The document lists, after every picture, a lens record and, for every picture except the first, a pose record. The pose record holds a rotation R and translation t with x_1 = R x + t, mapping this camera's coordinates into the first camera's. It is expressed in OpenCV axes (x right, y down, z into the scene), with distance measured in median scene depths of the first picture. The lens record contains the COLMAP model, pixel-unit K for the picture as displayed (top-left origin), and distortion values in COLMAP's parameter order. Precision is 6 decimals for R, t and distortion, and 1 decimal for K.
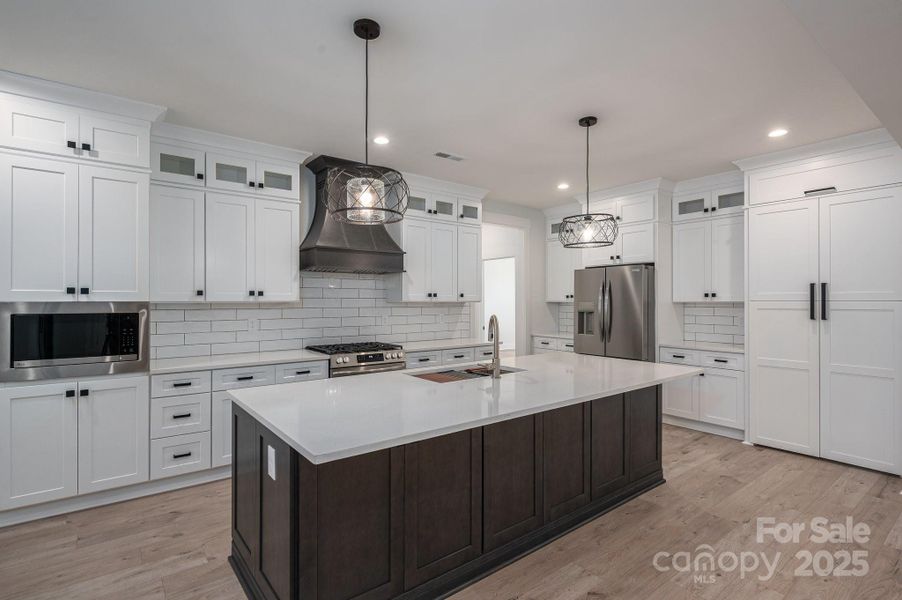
lens RADIAL K [[444.7, 0, 446.4], [0, 444.7, 299.6], [0, 0, 1]] dist [0.000615, 0.000294]
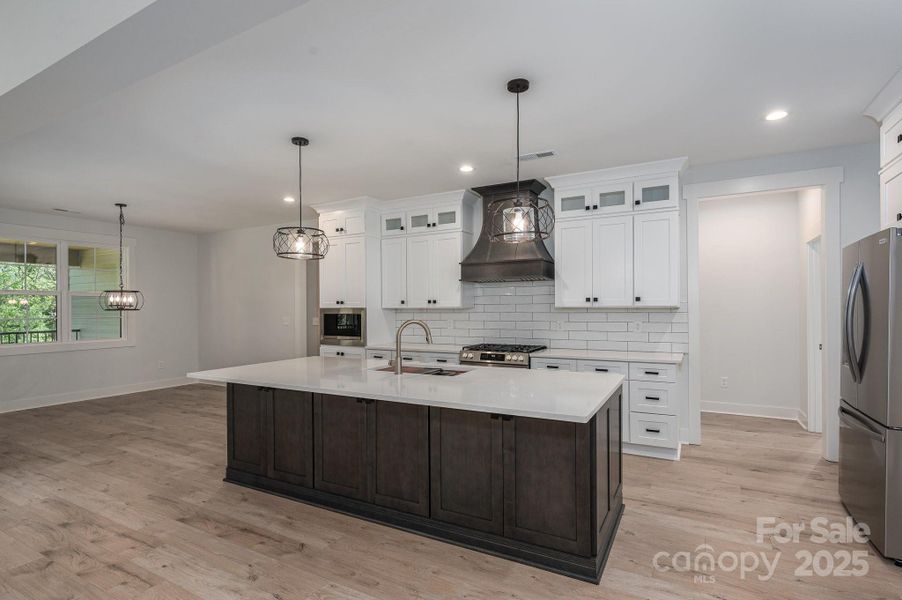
lens RADIAL K [[444.7, 0, 446.4], [0, 444.7, 299.6], [0, 0, 1]] dist [0.000615, 0.000294]
pose [[0.402780, -0.016464, -0.915149, 0.821823], [0.008471, 0.999862, -0.014260, 0.000242], [0.915258, -0.002009, 0.402864, 0.438378]]
